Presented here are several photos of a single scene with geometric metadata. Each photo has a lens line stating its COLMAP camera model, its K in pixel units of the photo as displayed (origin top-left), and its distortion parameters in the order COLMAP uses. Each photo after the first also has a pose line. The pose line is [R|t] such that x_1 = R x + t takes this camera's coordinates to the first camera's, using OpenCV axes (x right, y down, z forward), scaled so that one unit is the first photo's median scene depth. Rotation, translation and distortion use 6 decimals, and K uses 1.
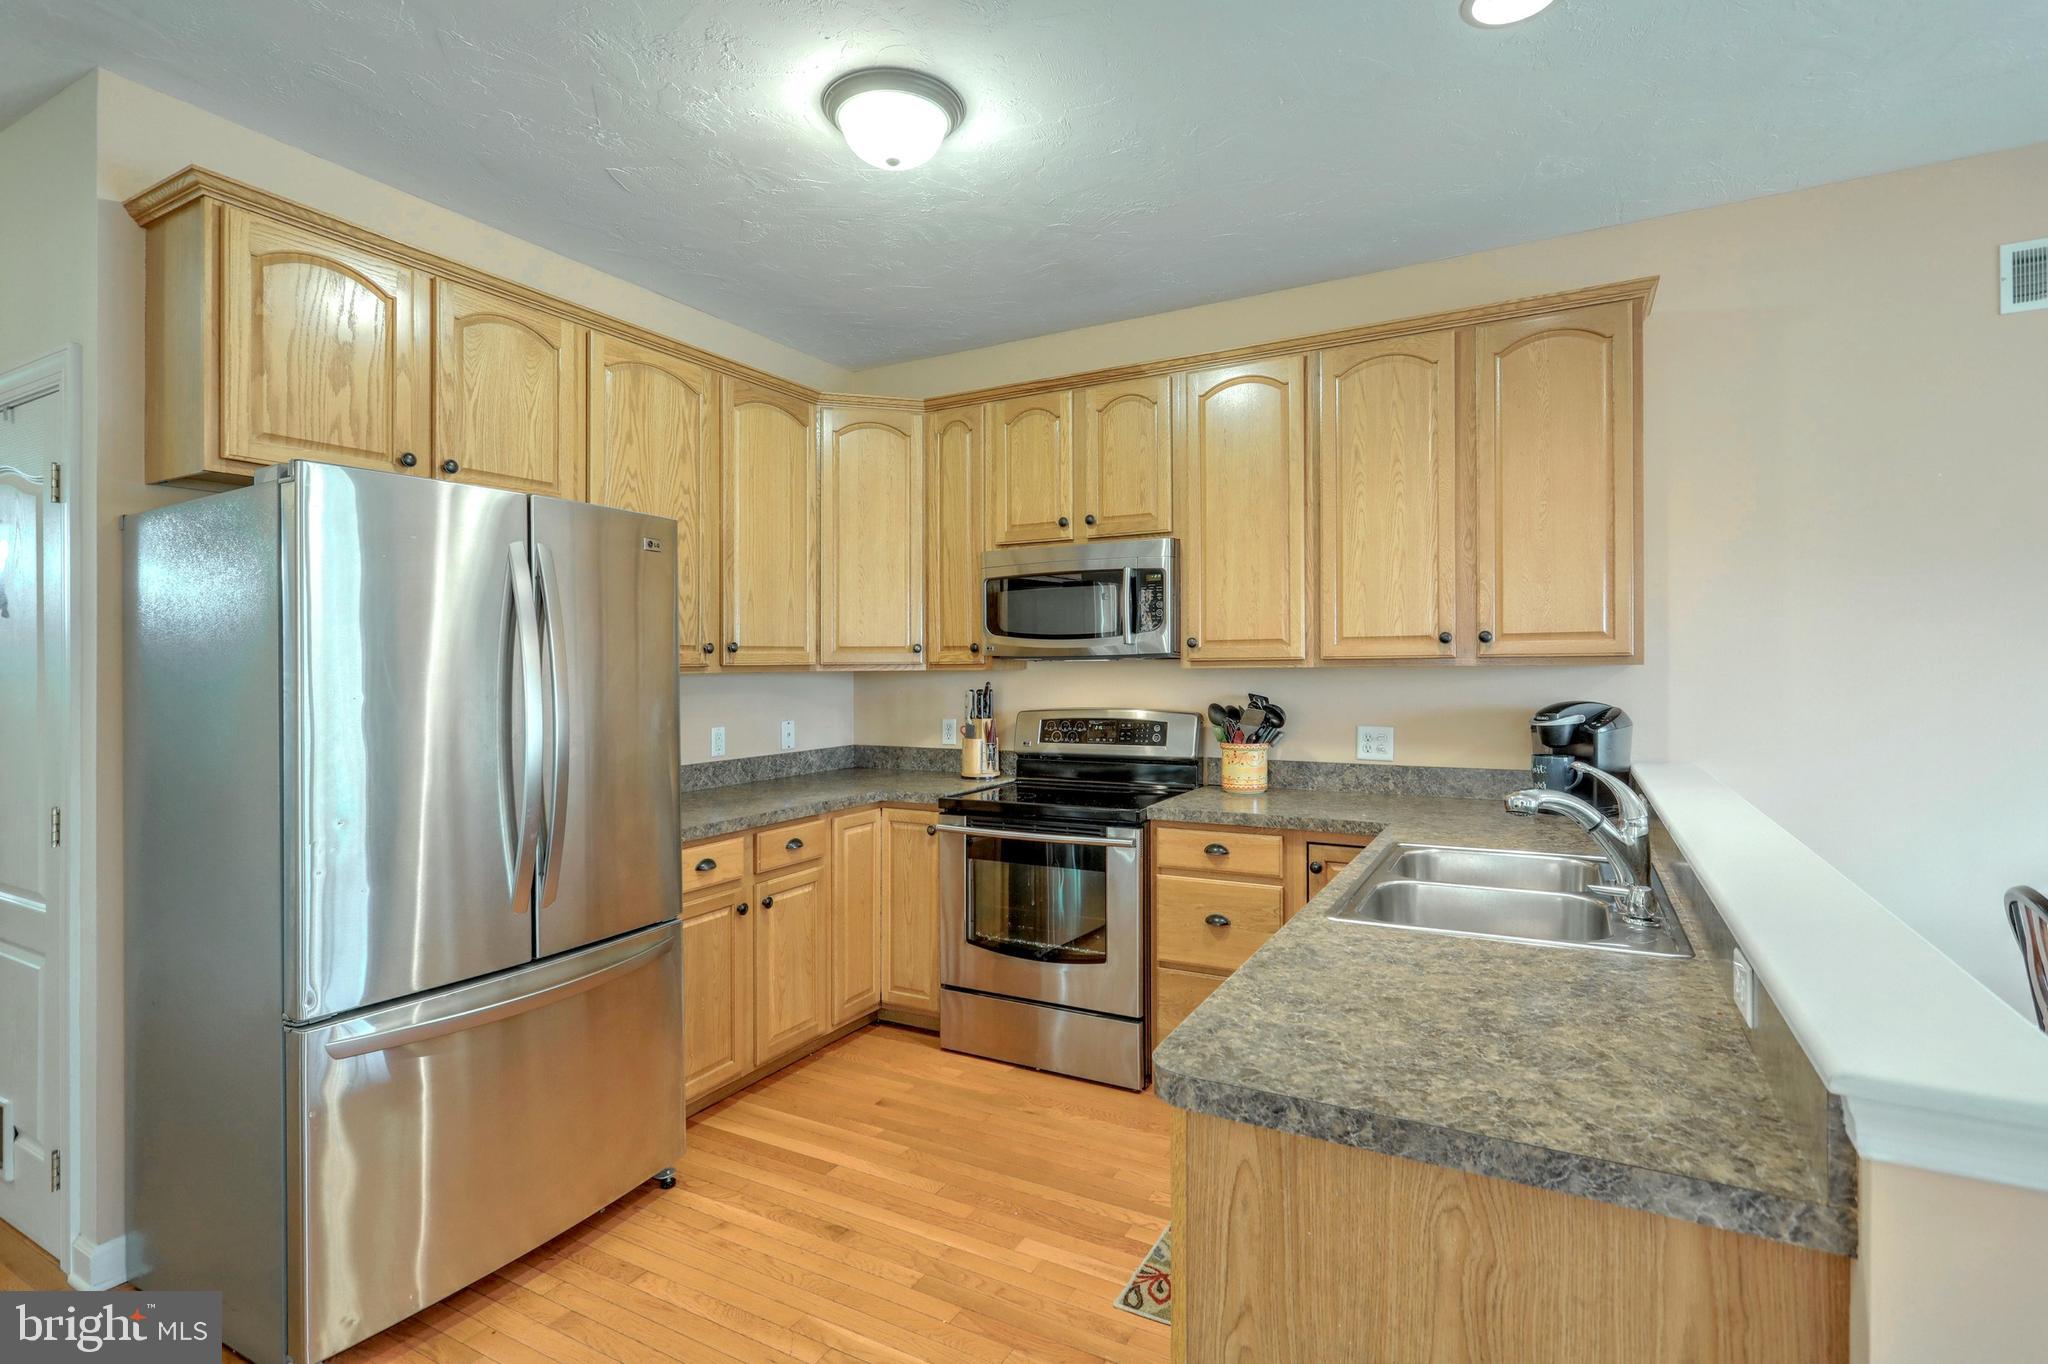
lens RADIAL K [[992.2, 0, 999.6], [0, 992.2, 693.8], [0, 0, 1]] dist [0.000032, 0.001400]
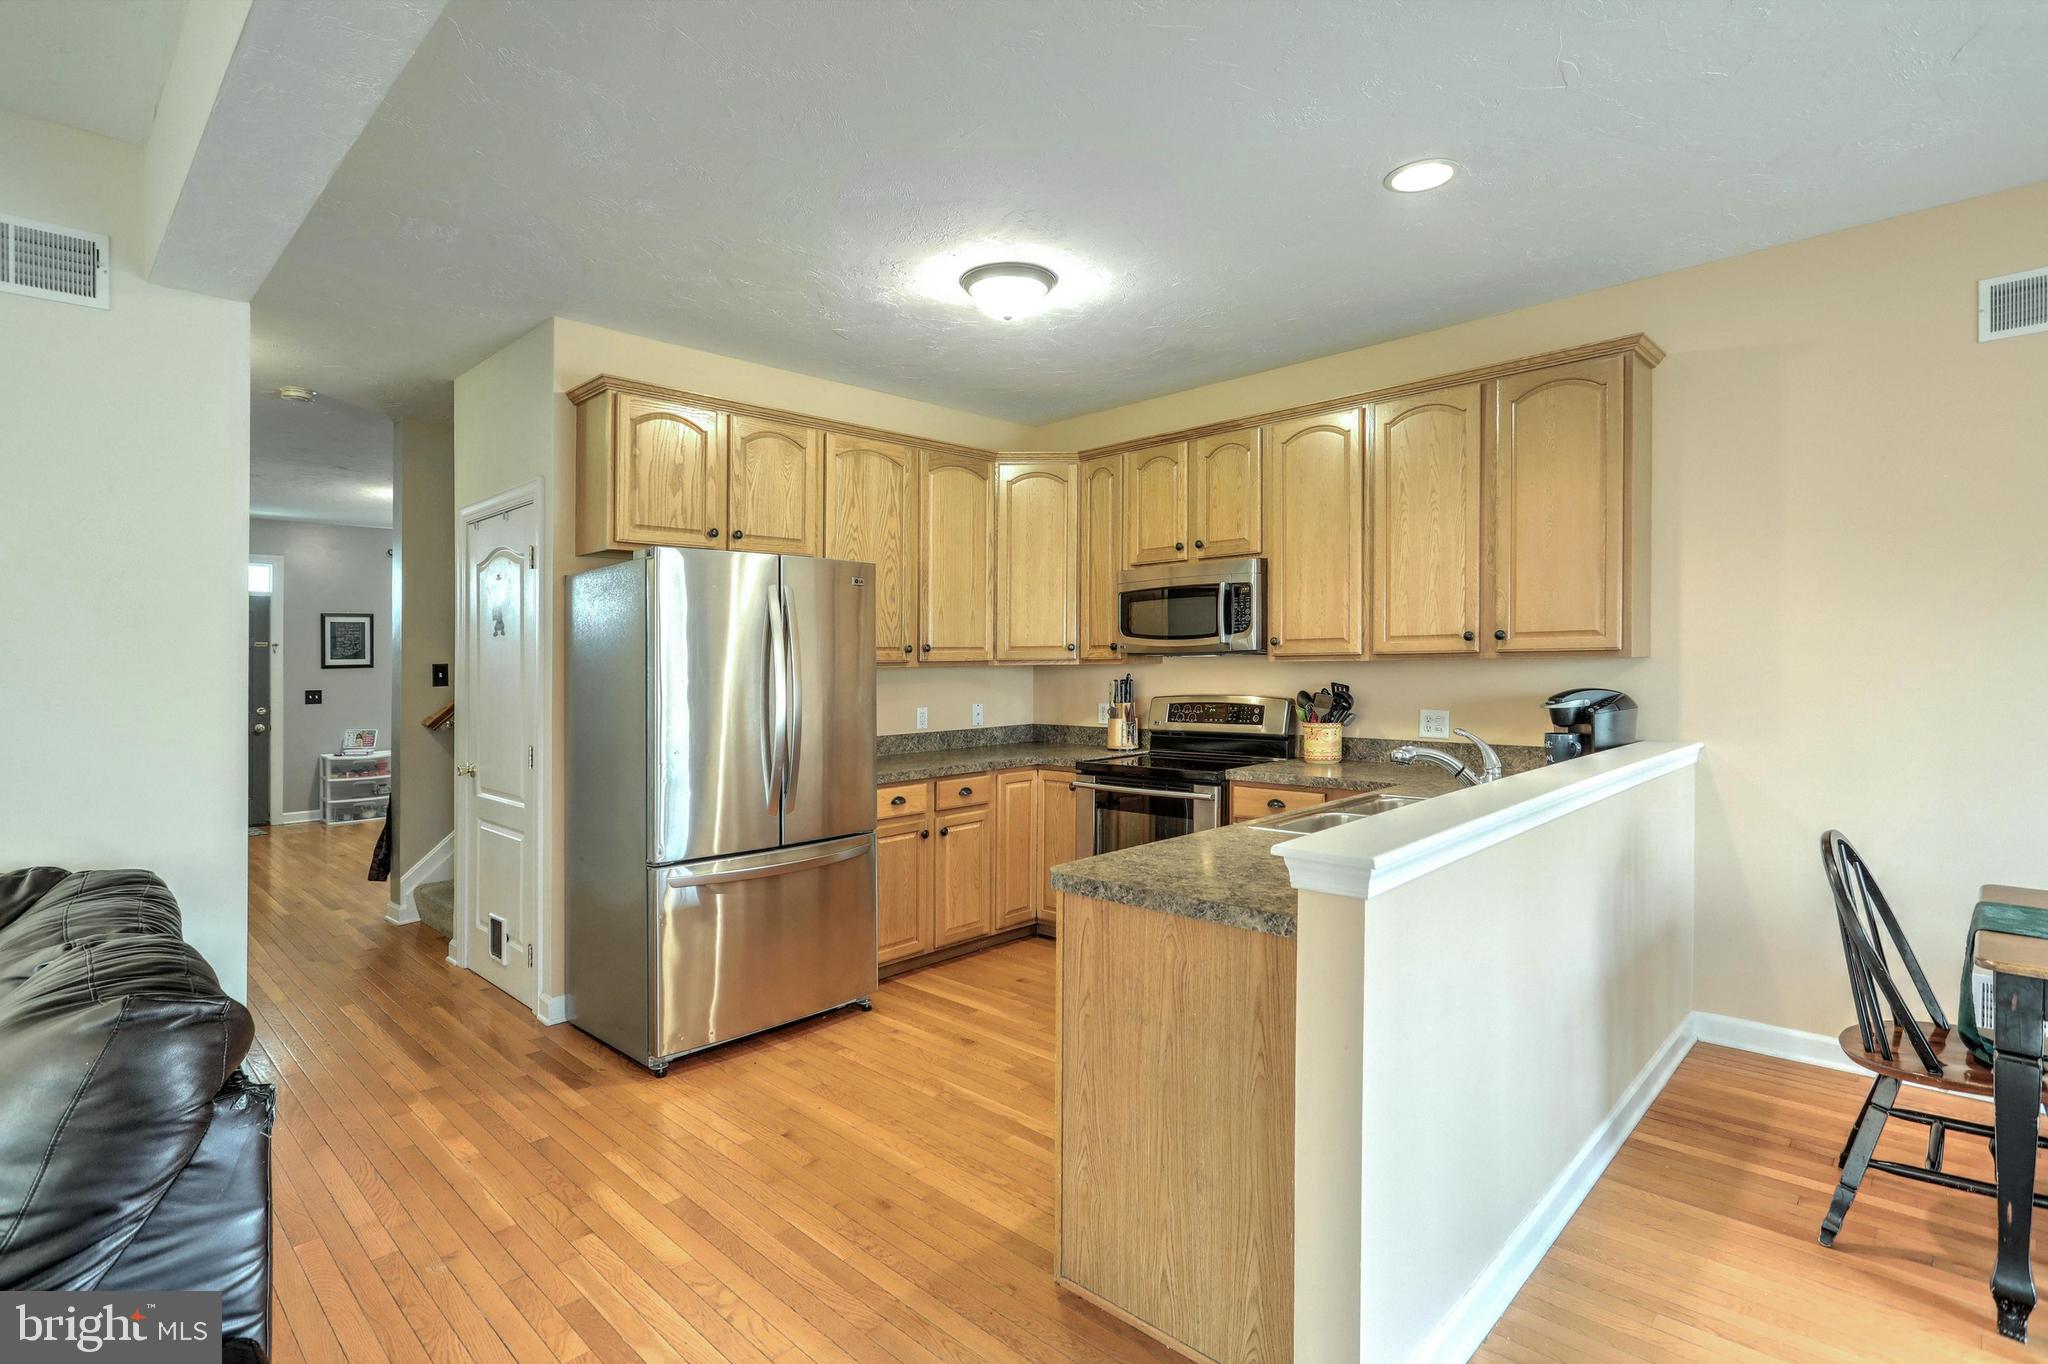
lens RADIAL K [[978.3, 0, 995.8], [0, 978.3, 683.8], [0, 0, 1]] dist [0.002830, 0.001020]
pose [[0.963922, 0.001766, -0.266179, 0.191678], [-0.002947, 0.999988, -0.004038, 0.008103], [0.266169, 0.004677, 0.963915, -0.290197]]
